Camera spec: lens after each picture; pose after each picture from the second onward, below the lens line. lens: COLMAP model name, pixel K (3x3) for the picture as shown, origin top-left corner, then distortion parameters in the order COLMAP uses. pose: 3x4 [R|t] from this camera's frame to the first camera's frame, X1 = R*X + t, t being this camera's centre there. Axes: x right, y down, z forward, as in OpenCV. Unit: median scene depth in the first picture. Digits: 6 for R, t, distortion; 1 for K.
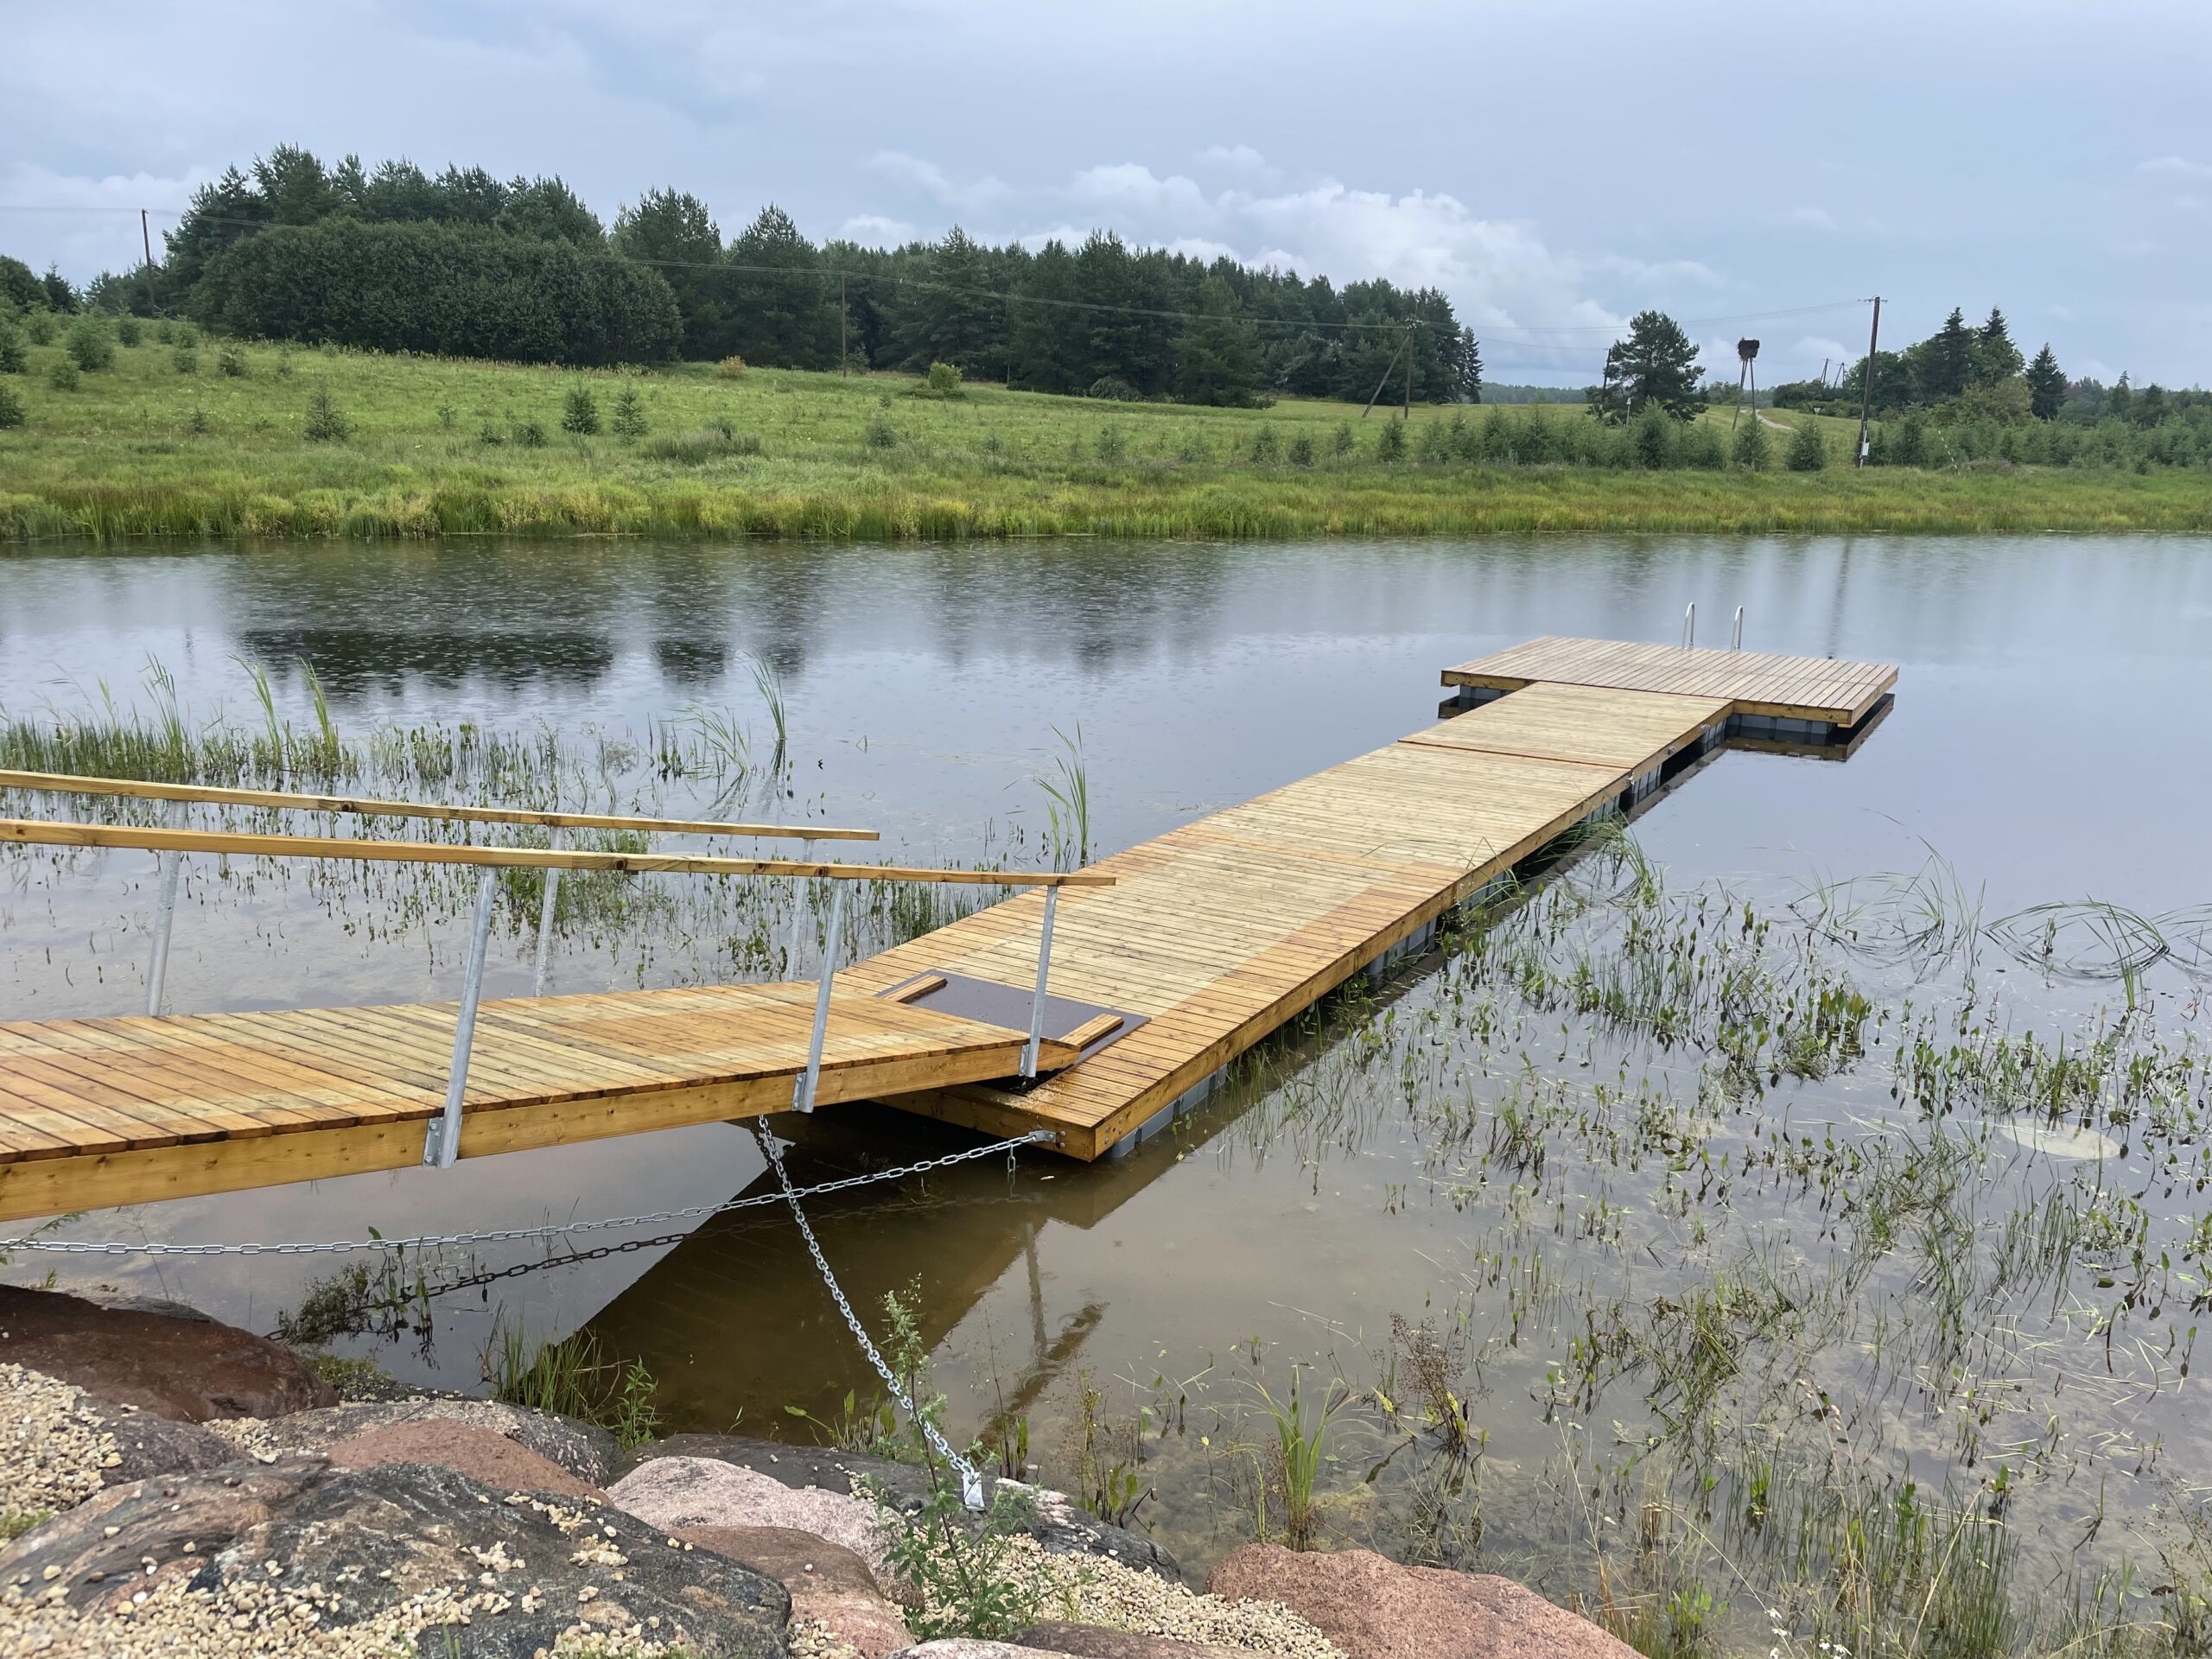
lens RADIAL K [[1674.3, 0, 1126.1], [0, 1674.3, 831.9], [0, 0, 1]] dist [0.089832, -0.119340]
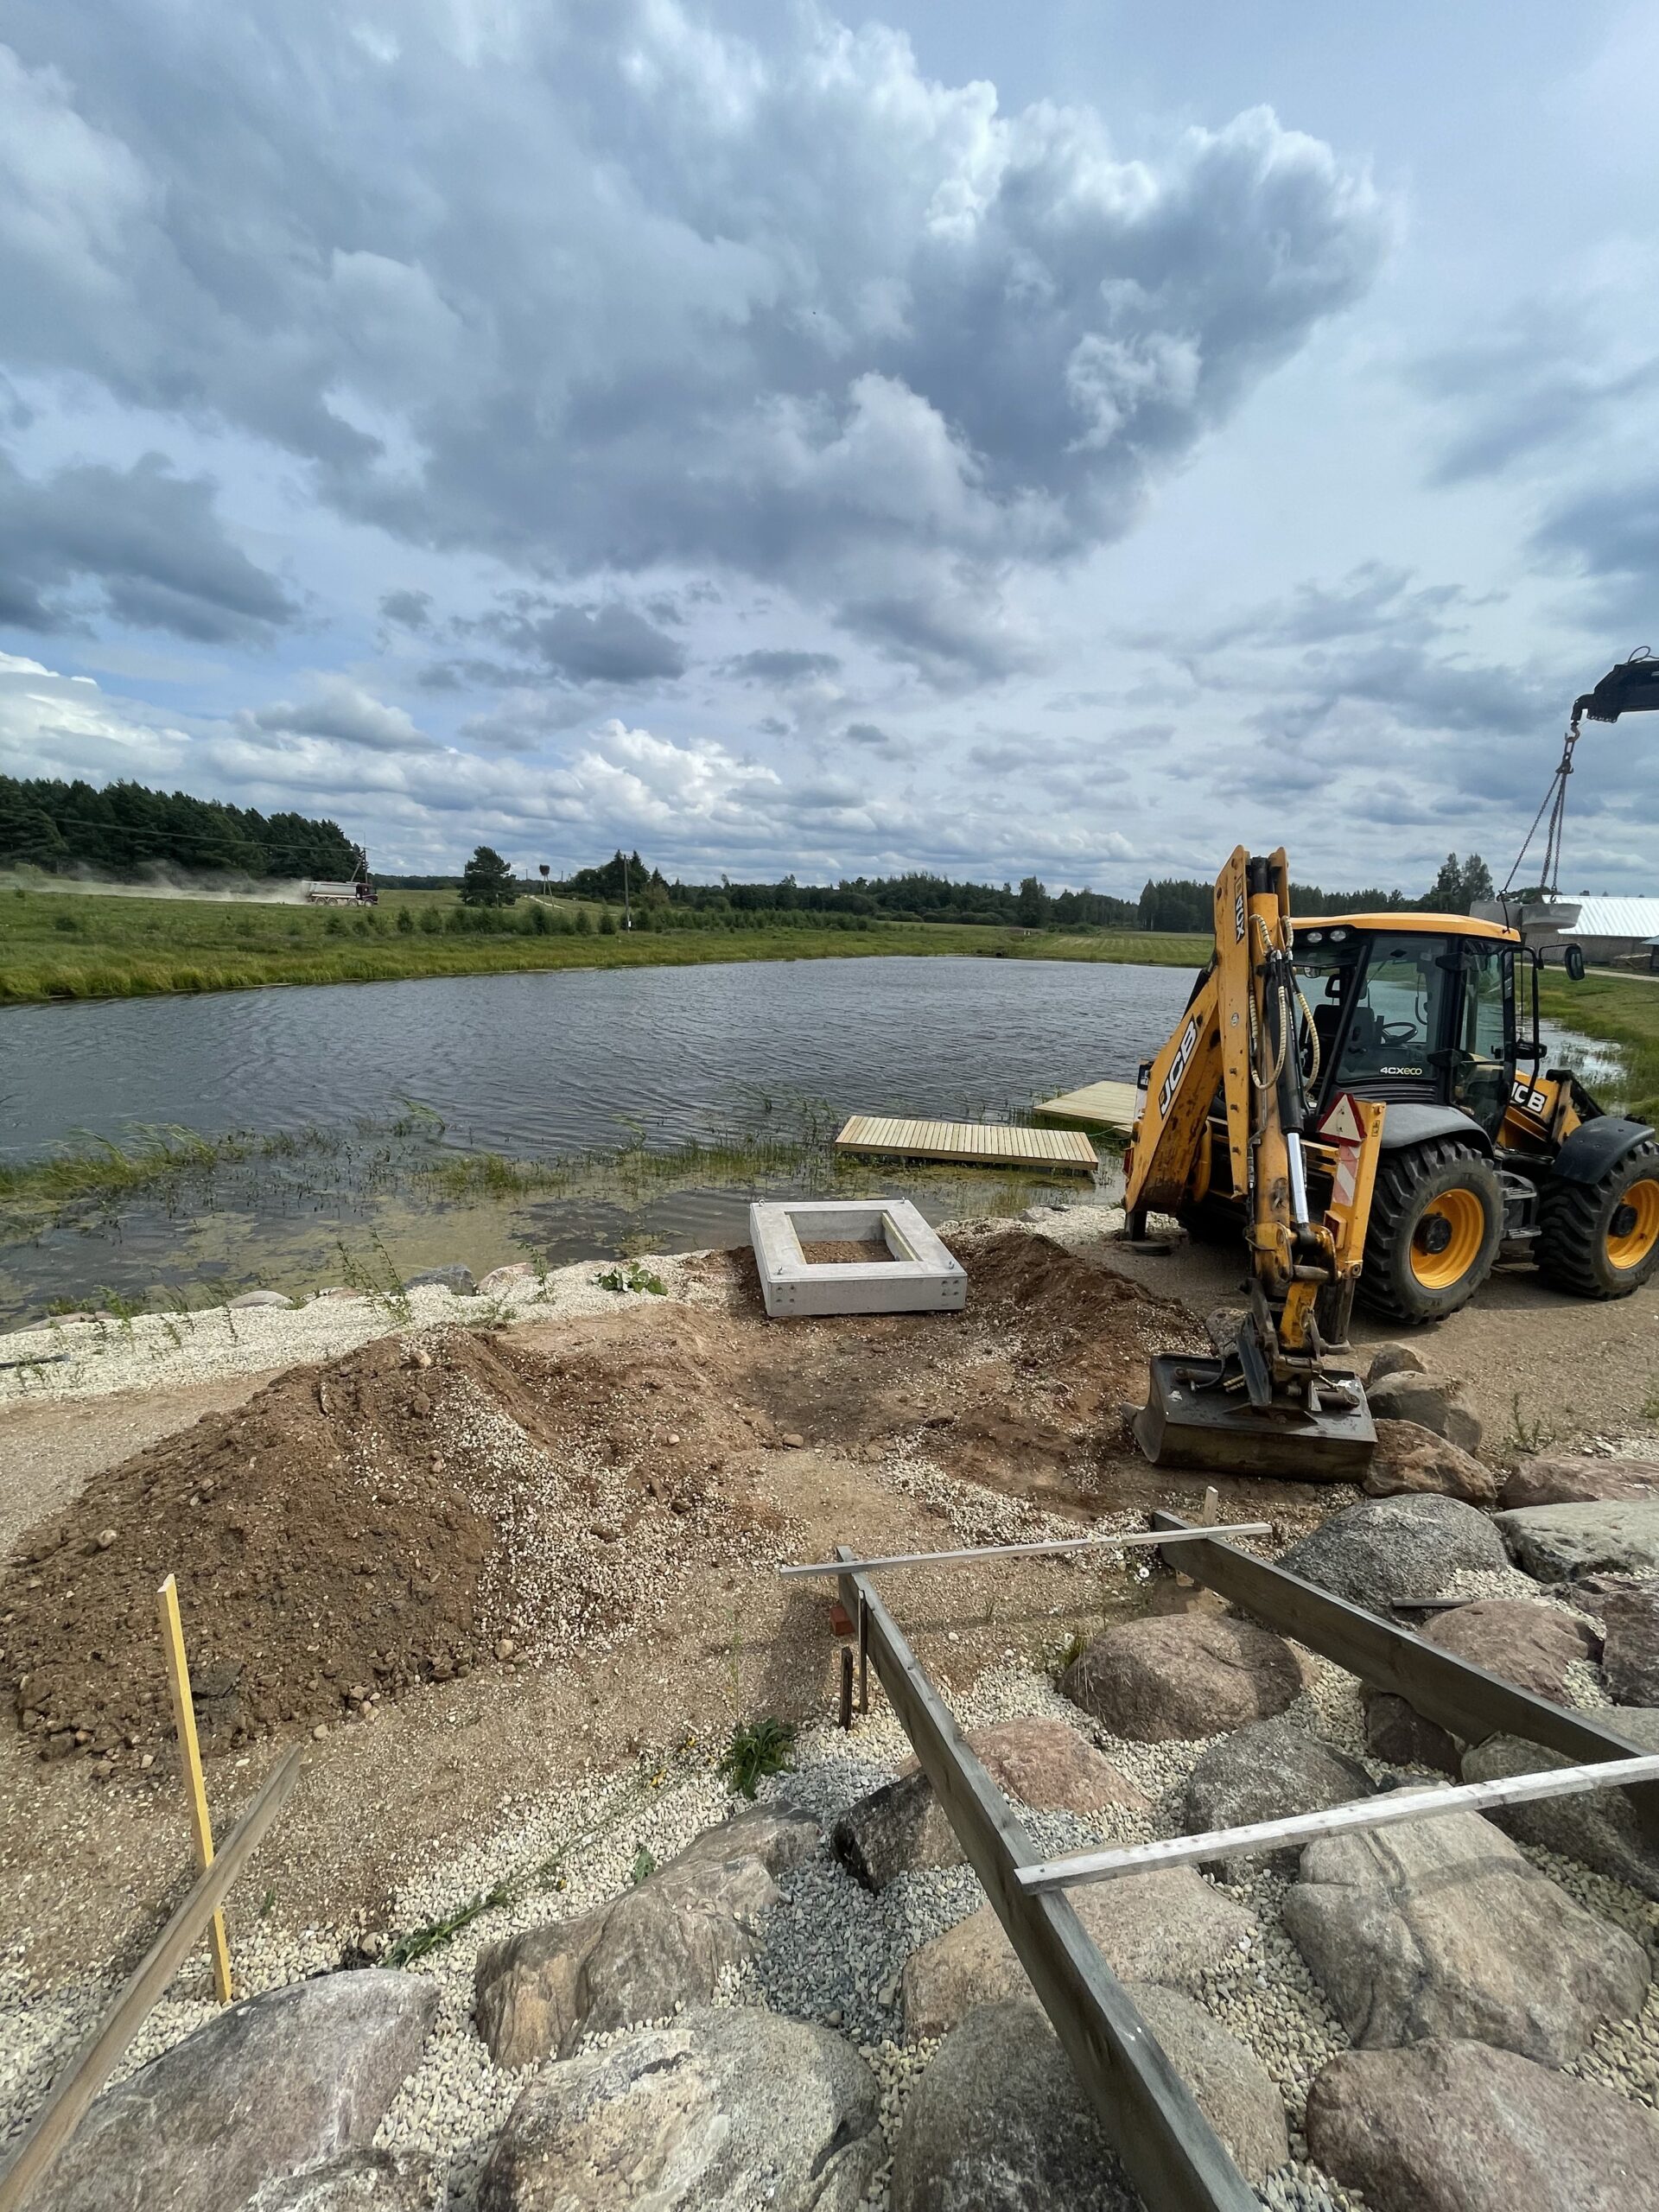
lens RADIAL K [[889.9, 0, 830.2], [0, 889.9, 1113.0], [0, 0, 1]] dist [-0.004125, -0.000583]
pose [[0.770483, -0.138968, 0.622129, -0.149977], [0.137074, 0.989236, 0.051209, -0.012175], [-0.622549, 0.045821, 0.781238, -0.052534]]
